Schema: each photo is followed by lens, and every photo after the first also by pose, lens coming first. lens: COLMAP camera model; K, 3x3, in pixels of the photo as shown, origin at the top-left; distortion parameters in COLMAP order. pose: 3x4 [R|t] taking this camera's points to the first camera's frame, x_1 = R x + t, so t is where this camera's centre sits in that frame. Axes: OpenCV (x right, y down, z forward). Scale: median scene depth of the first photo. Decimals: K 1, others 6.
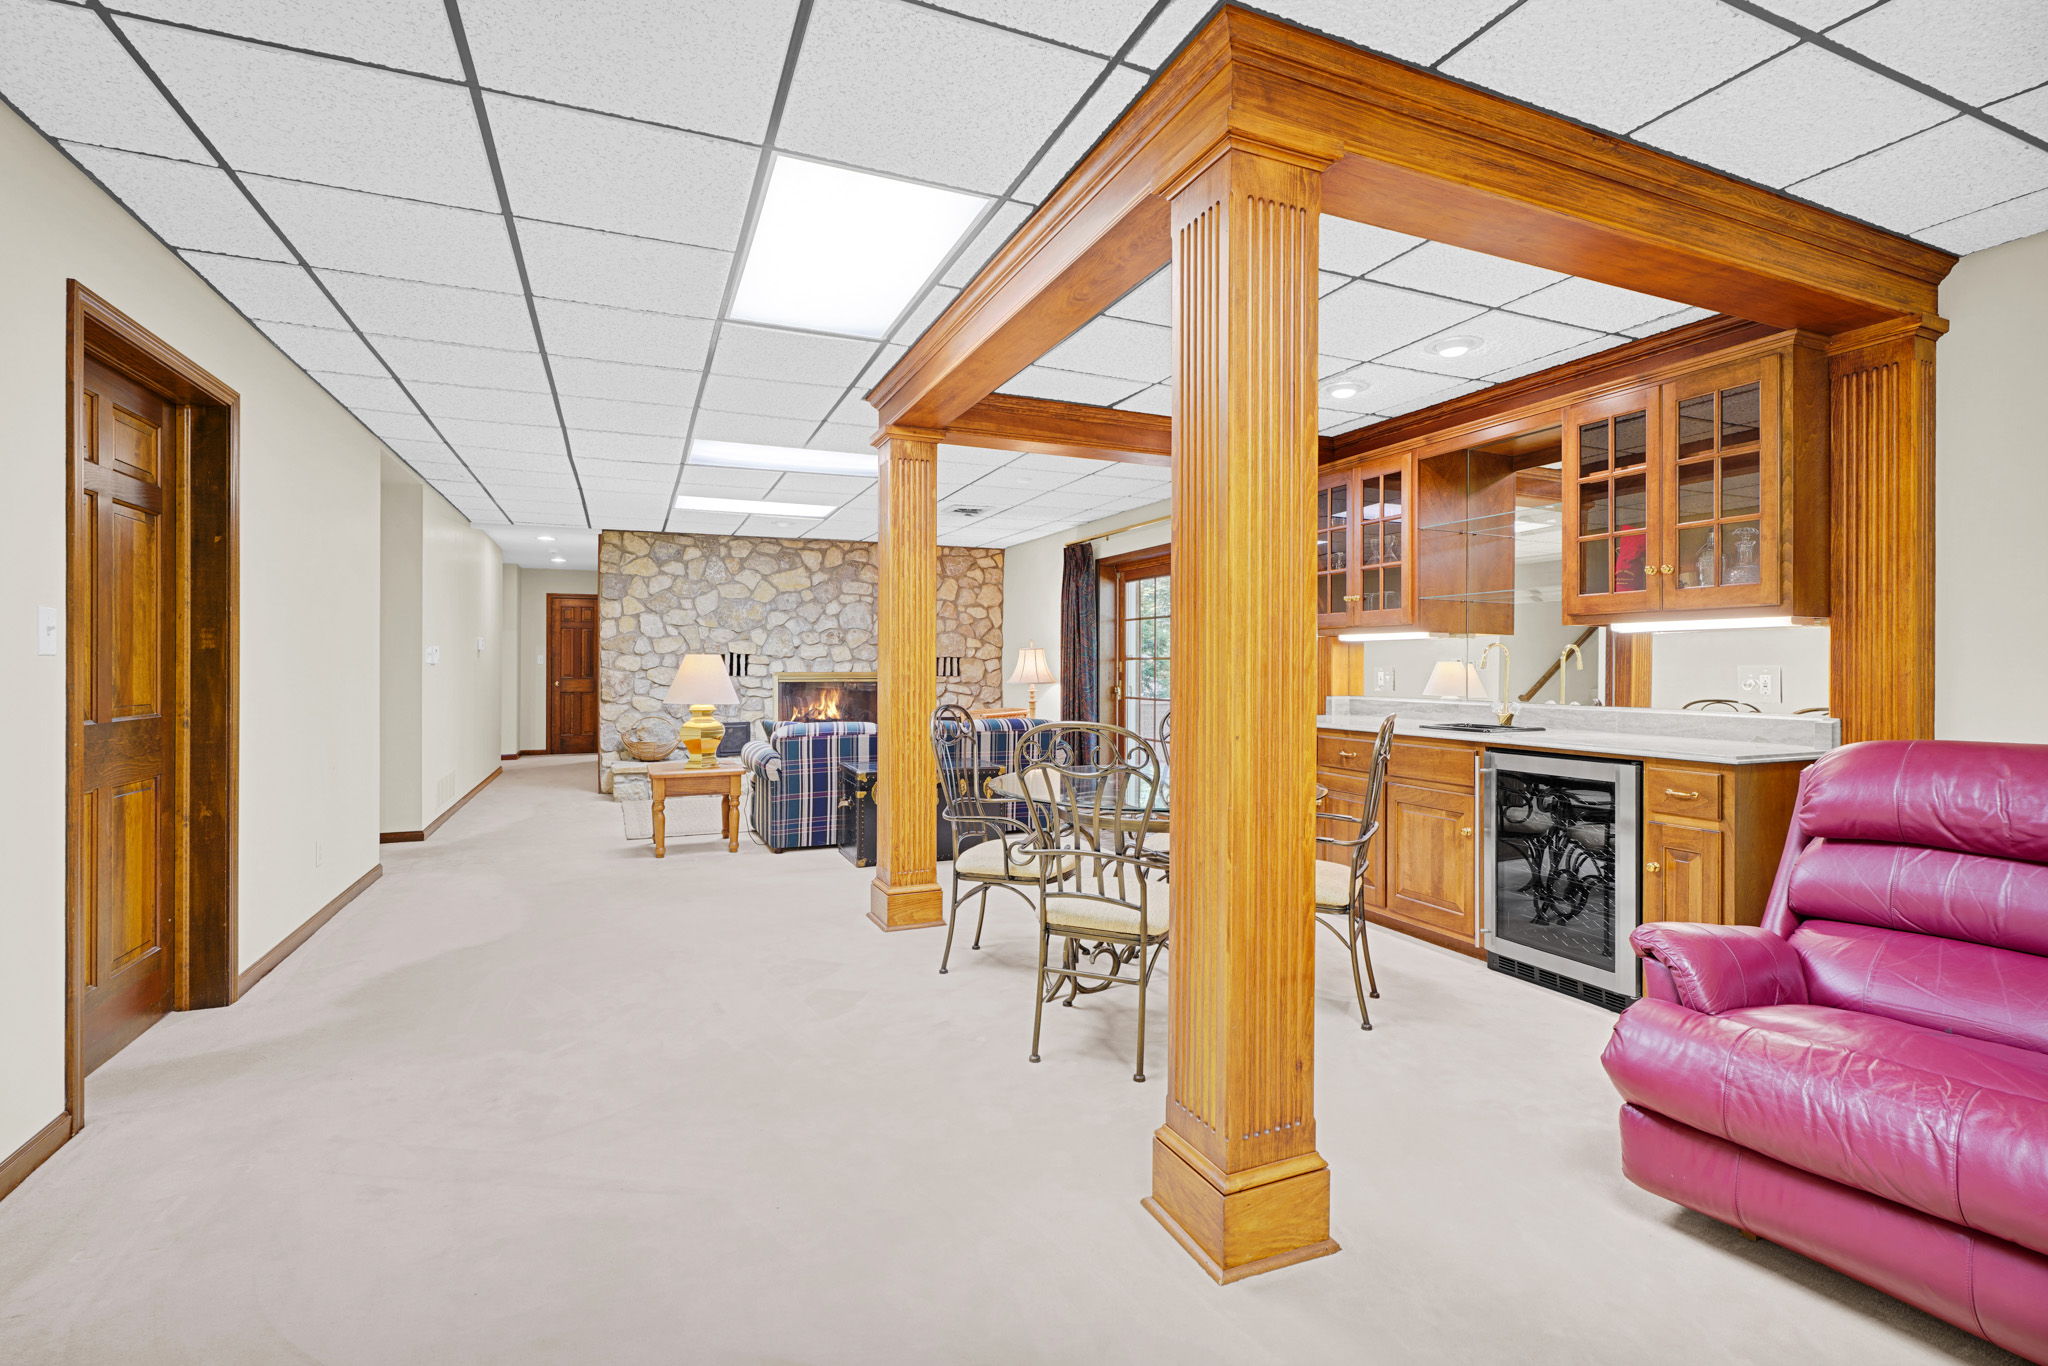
lens RADIAL K [[919.1, 0, 1027.4], [0, 919.1, 672.2], [0, 0, 1]] dist [-0.001337, 0.002630]
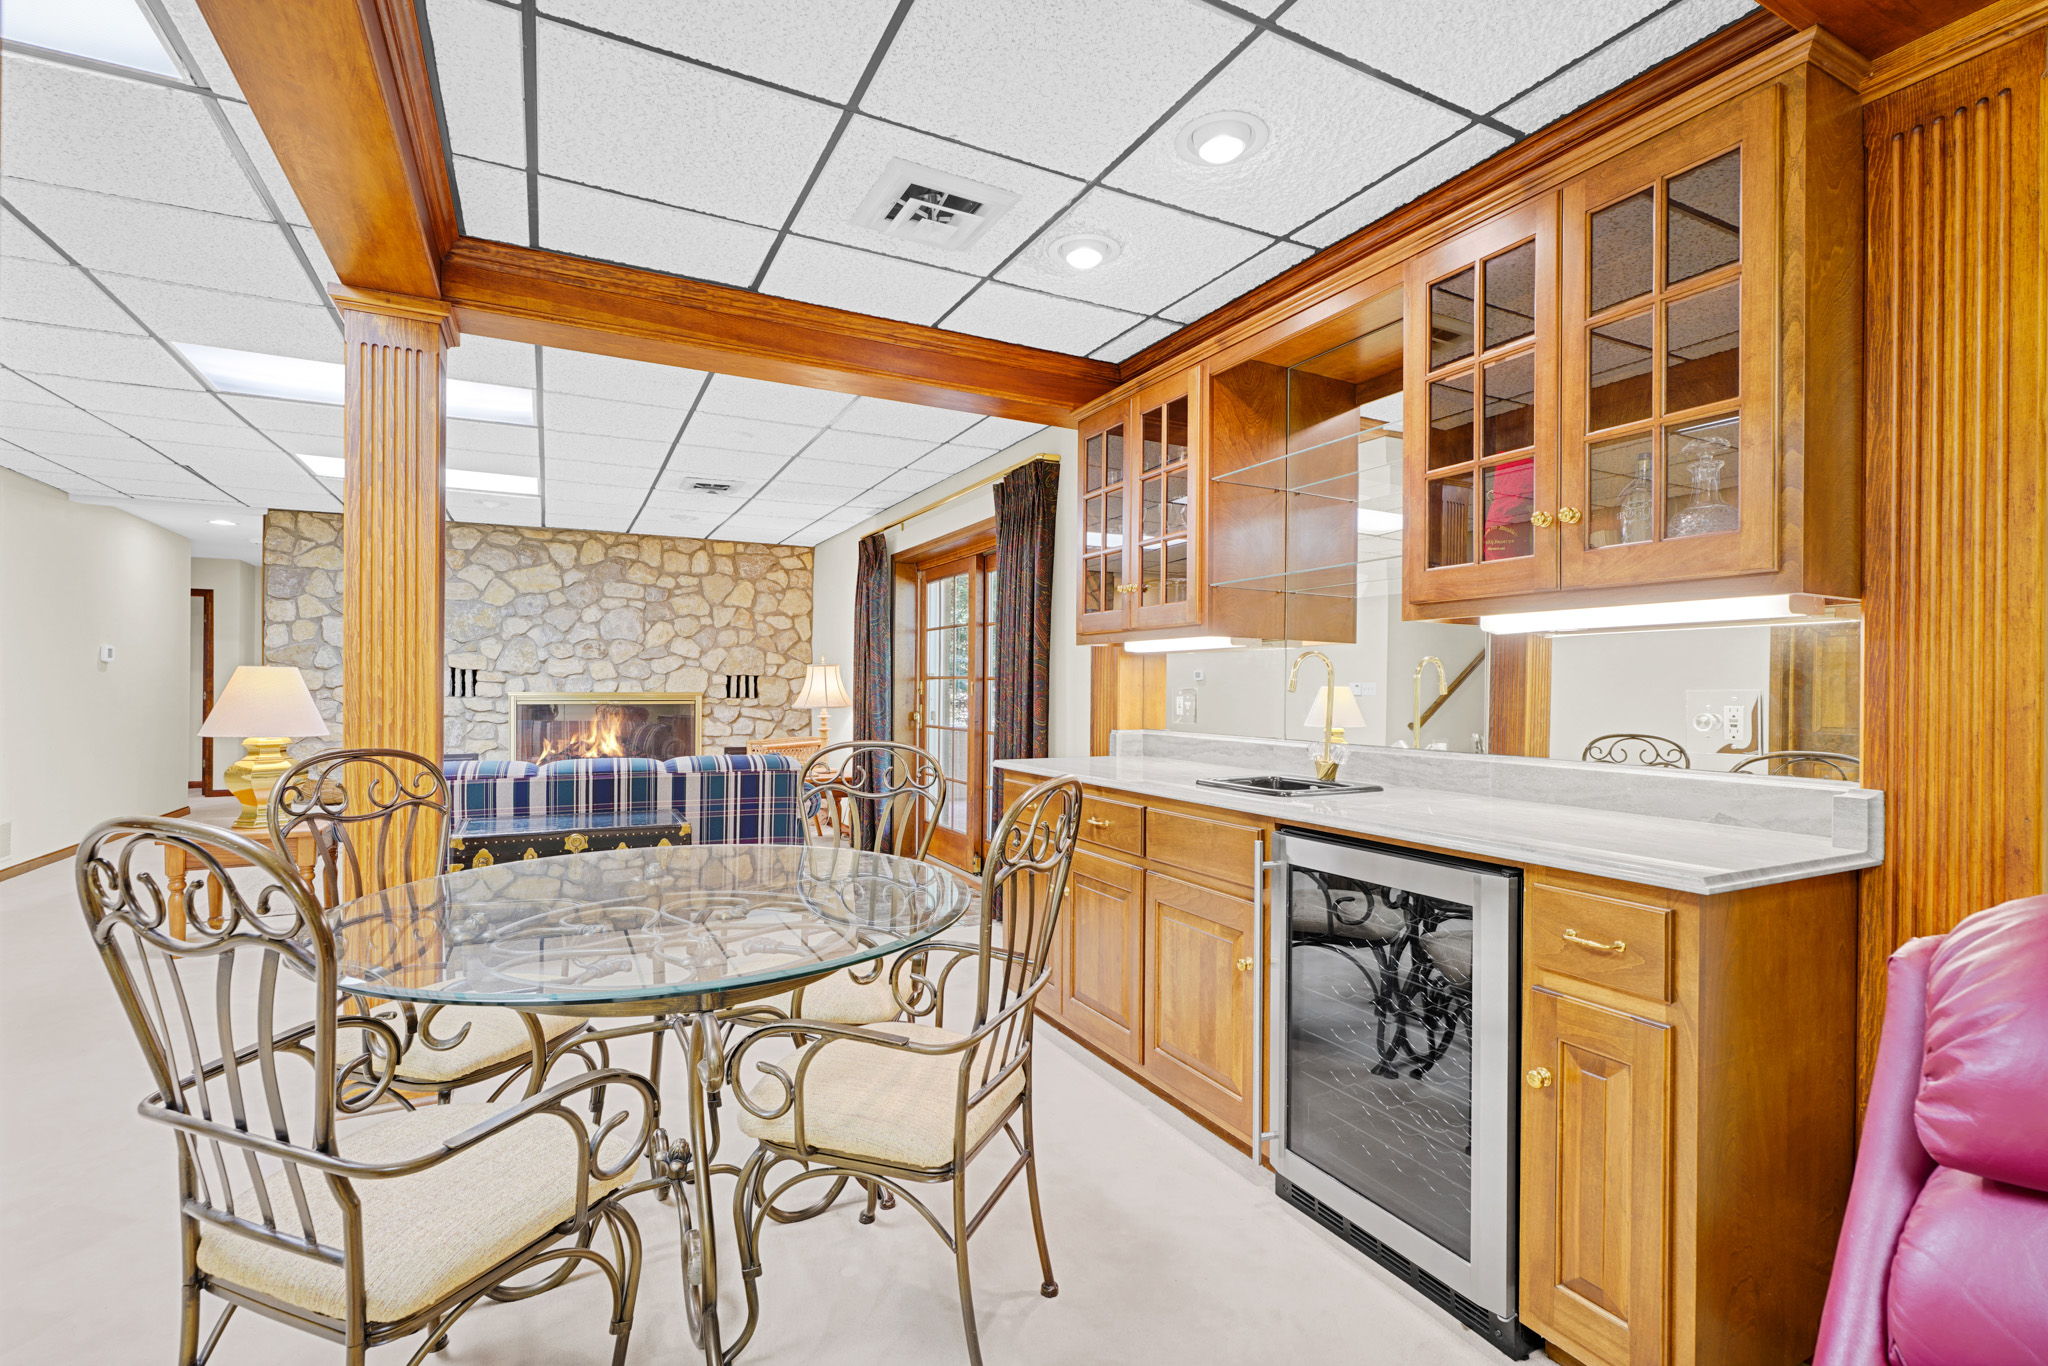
lens RADIAL K [[919.1, 0, 1012.9], [0, 919.1, 693.7], [0, 0, 1]] dist [-0.001337, 0.002630]
pose [[0.998092, 0.005407, 0.061506, 0.182648], [-0.005376, 0.999985, -0.000674, -0.000847], [-0.061509, 0.000342, 0.998106, 0.260409]]
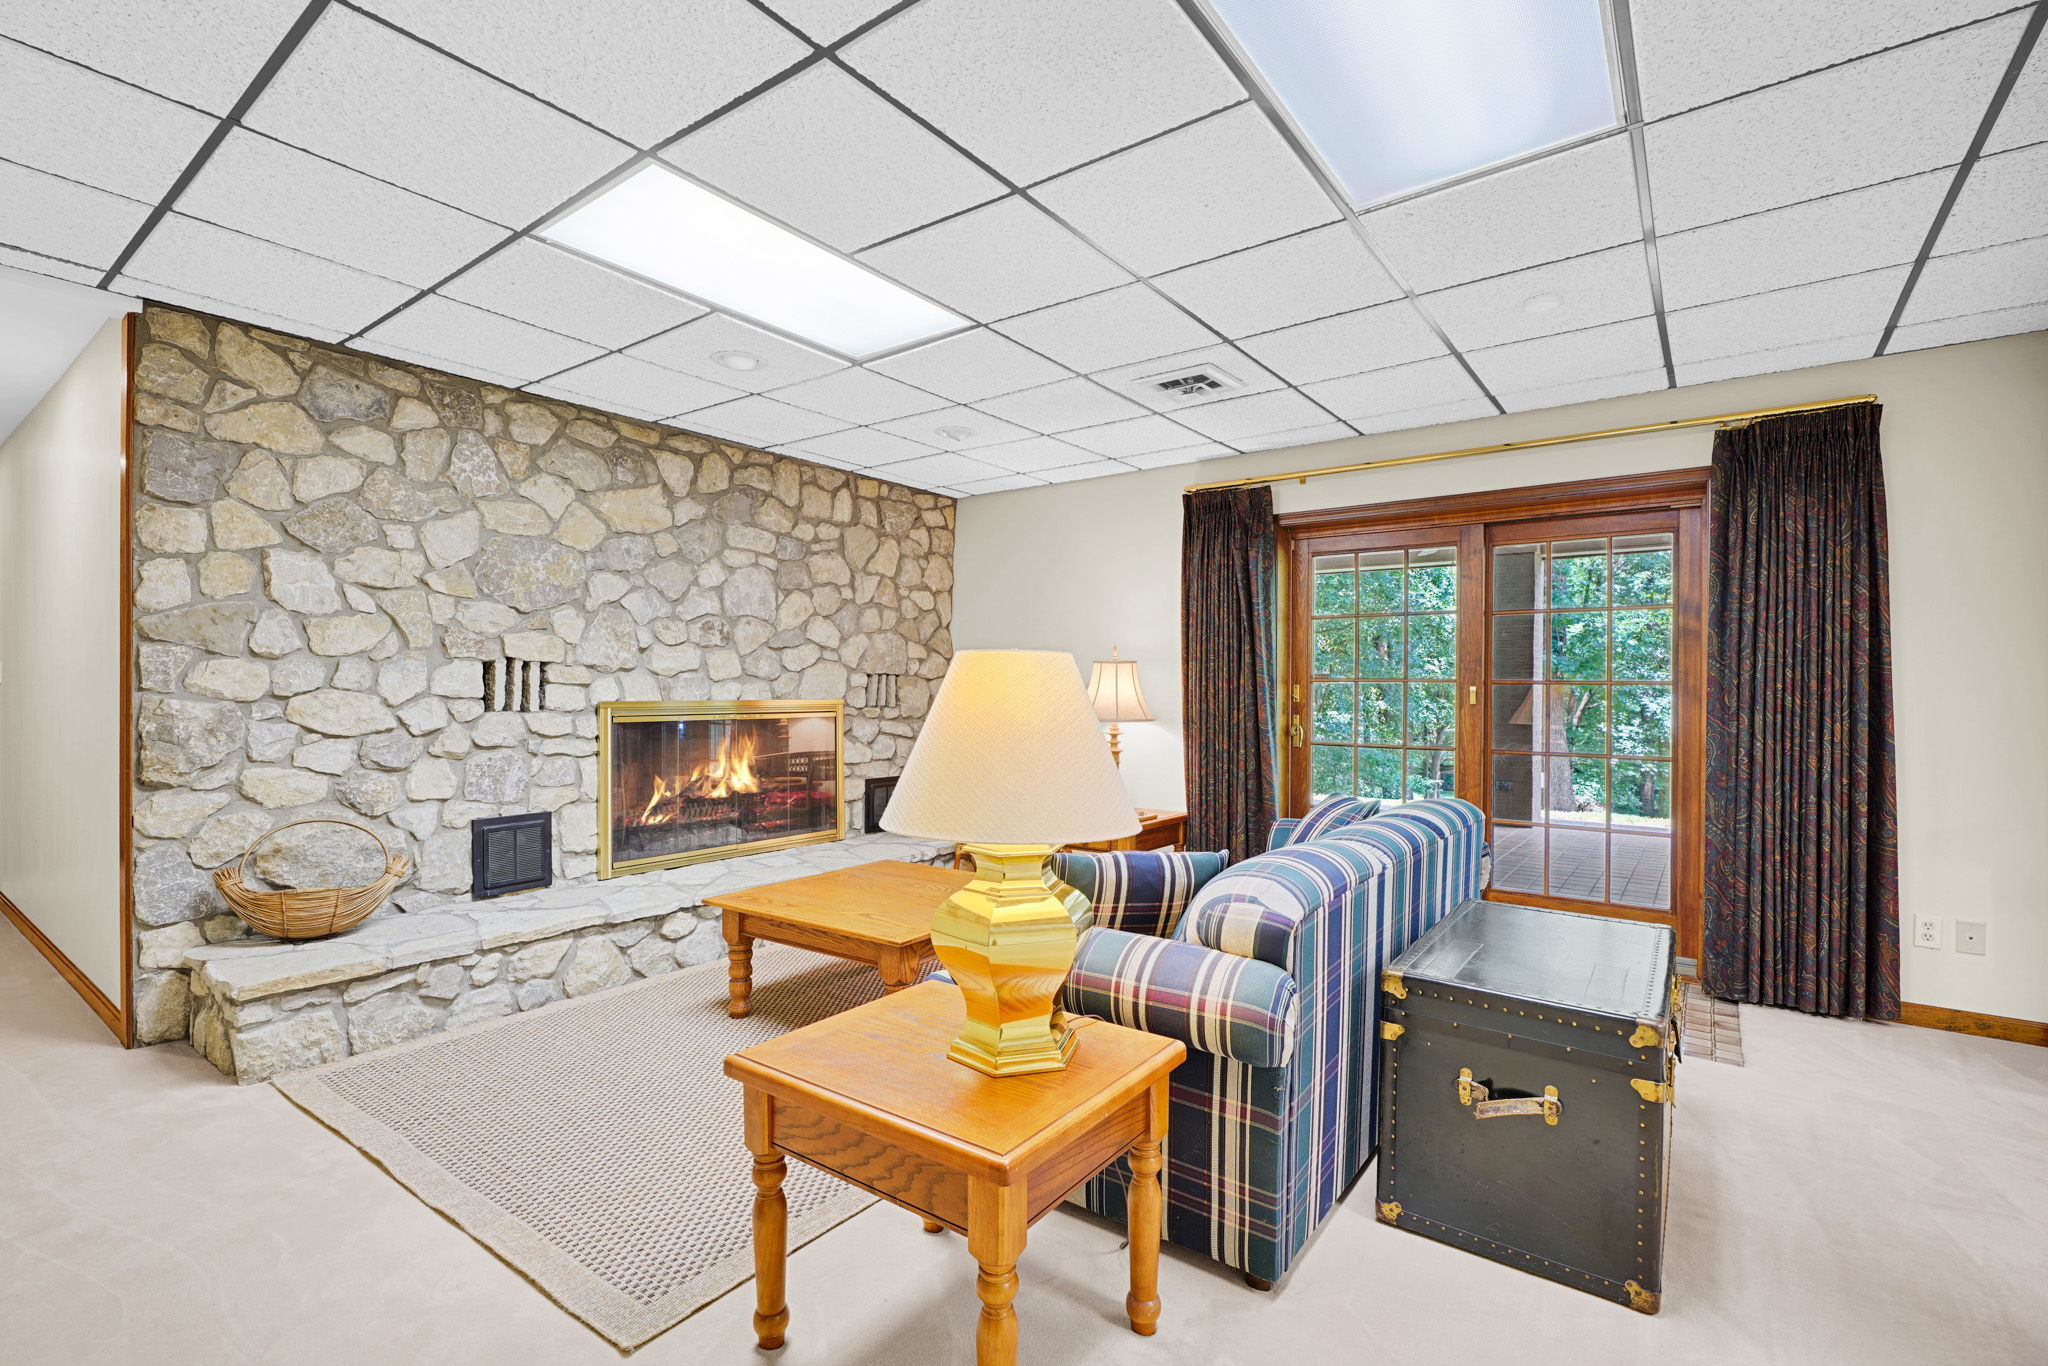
lens RADIAL K [[919.1, 0, 1024.9], [0, 919.1, 694.9], [0, 0, 1]] dist [-0.001337, 0.002630]
pose [[0.870148, 0.000173, 0.492791, -0.502441], [-0.000382, 1.000000, 0.000324, -0.005788], [-0.492791, -0.000470, 0.870147, 0.768960]]
